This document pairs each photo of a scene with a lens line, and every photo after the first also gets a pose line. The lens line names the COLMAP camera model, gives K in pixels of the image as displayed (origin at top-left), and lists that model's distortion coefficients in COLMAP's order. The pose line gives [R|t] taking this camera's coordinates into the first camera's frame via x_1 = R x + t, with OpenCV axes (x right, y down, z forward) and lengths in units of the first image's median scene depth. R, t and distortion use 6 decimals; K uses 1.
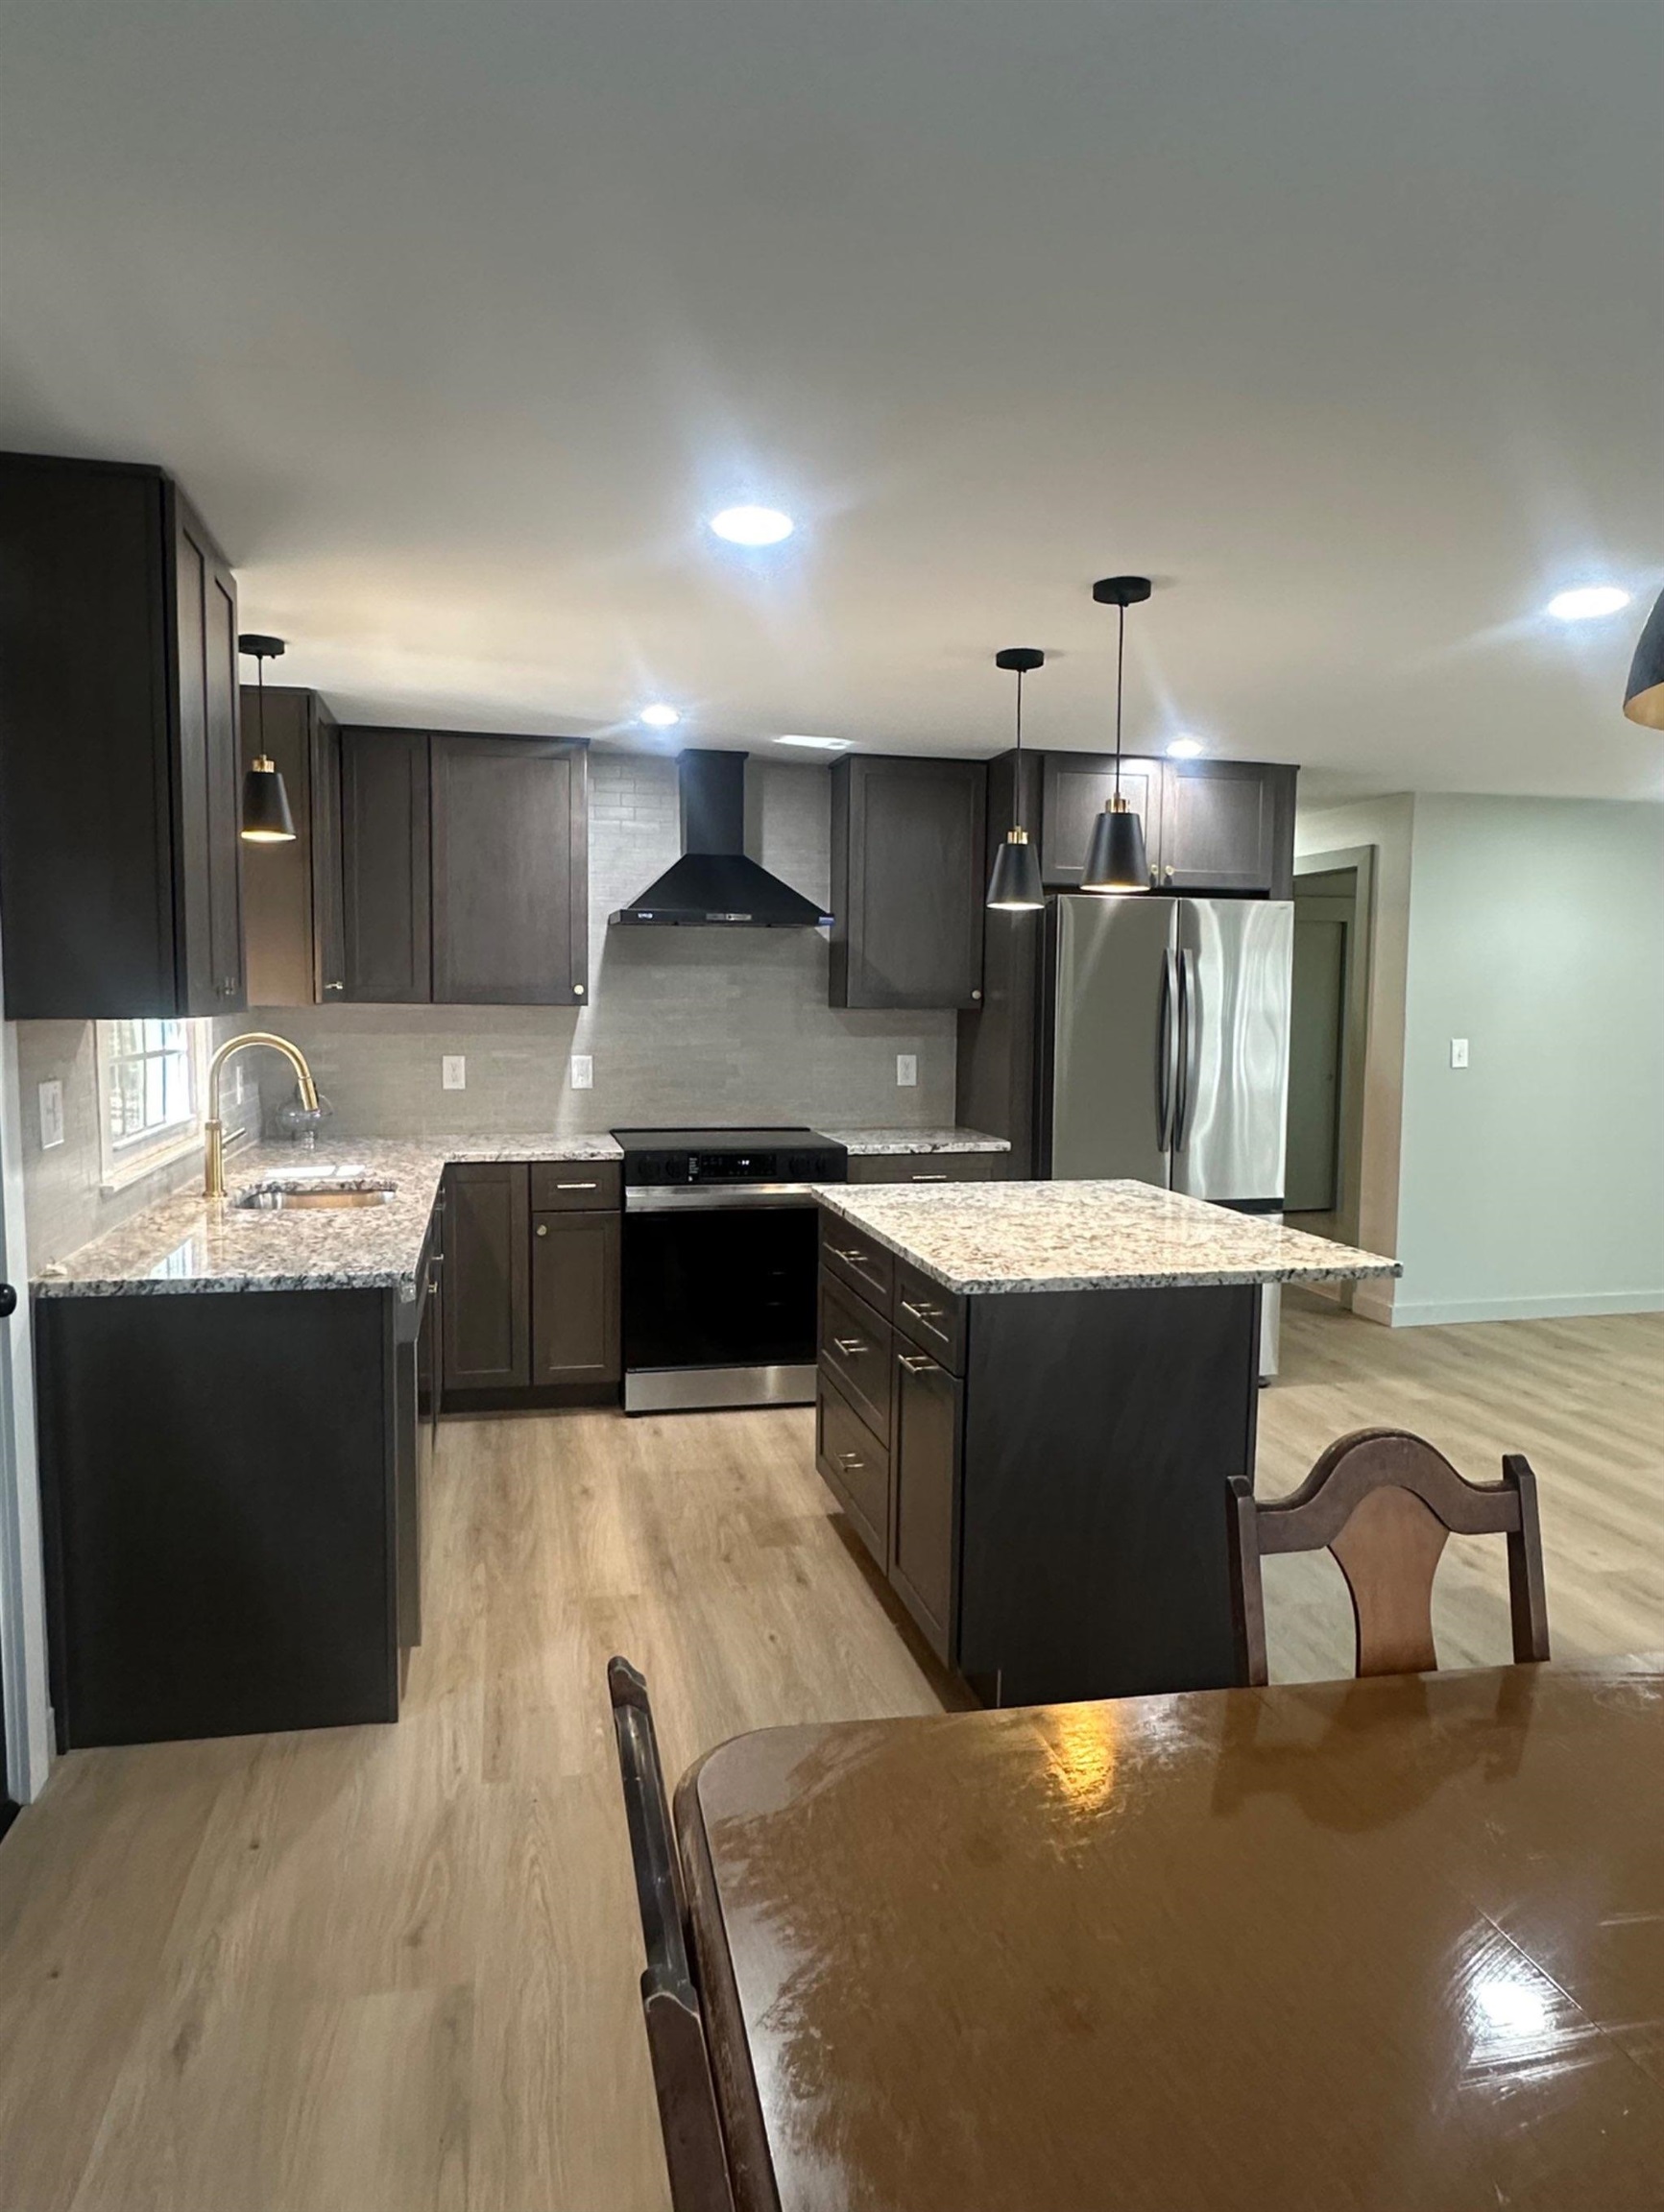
lens RADIAL K [[1398.1, 0, 830.9], [0, 1398.1, 1115.7], [0, 0, 1]] dist [0.001841, 0.000293]
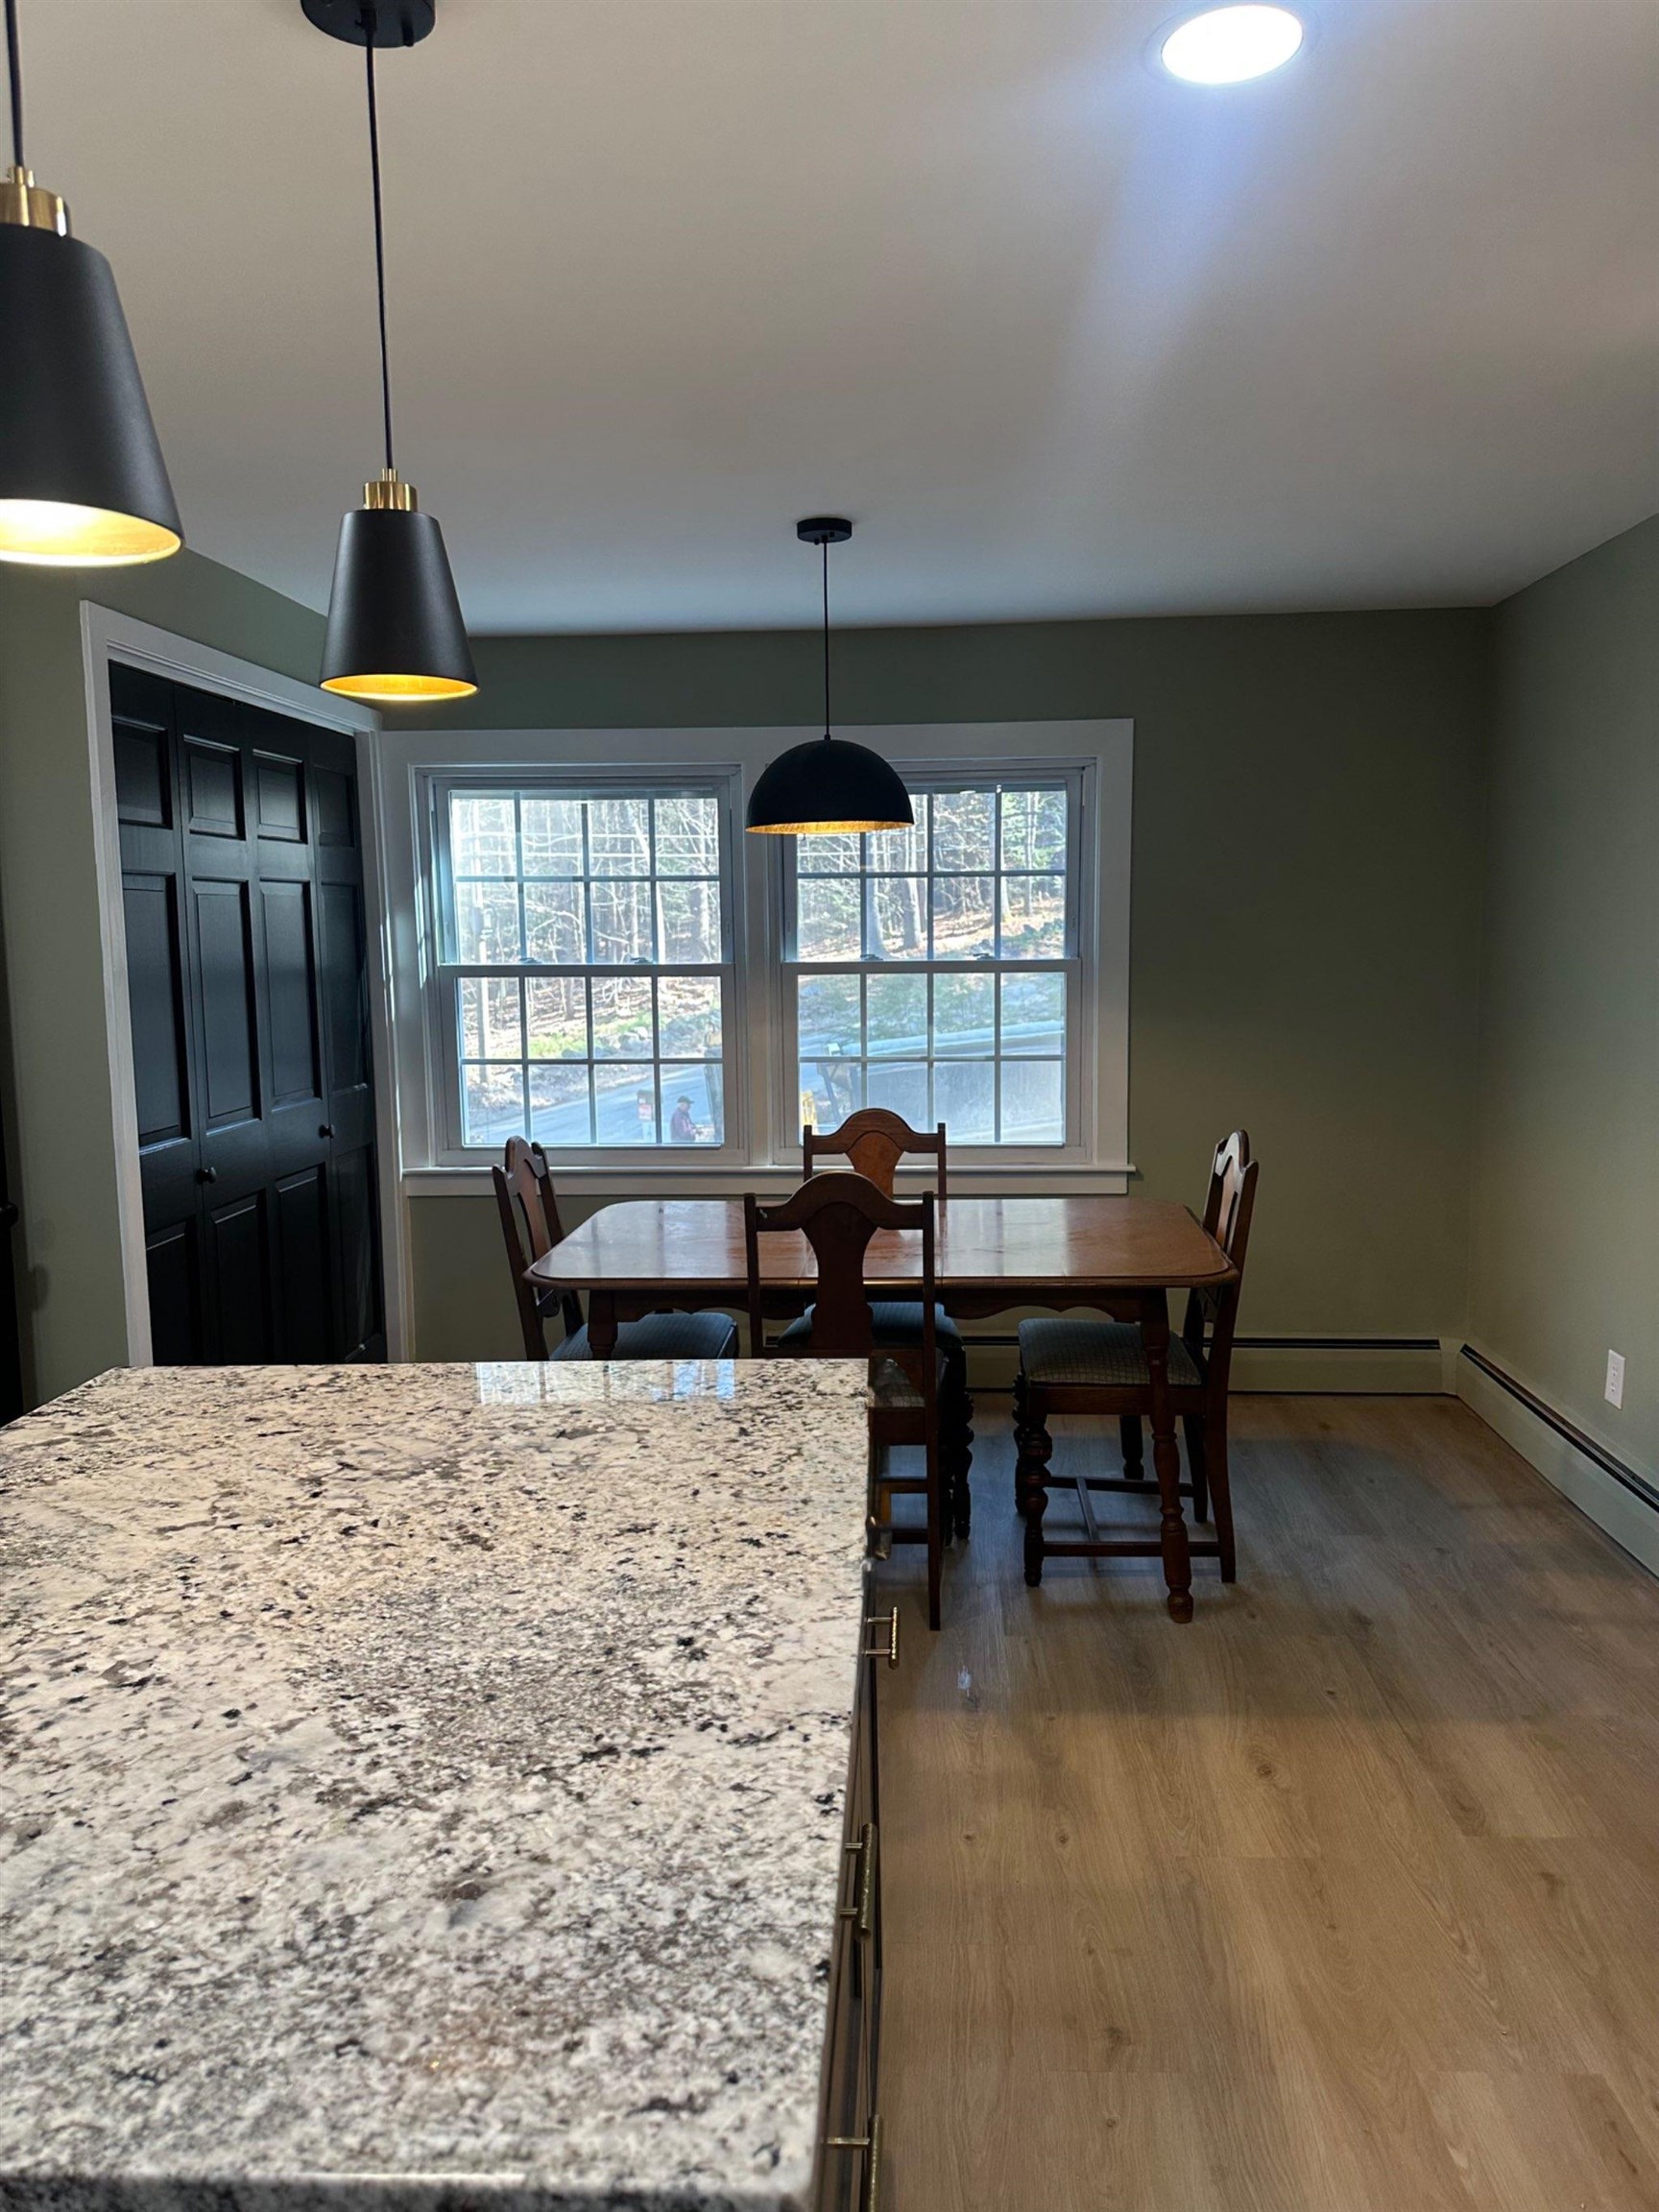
lens RADIAL K [[1567.4, 0, 840.9], [0, 1567.4, 1104.2], [0, 0, 1]] dist [0.000722, -0.004285]
pose [[-0.958867, -0.033061, 0.281925, -0.050598], [0.025119, 0.979415, 0.200288, -0.081771], [-0.282743, 0.199131, -0.938298, 0.939831]]
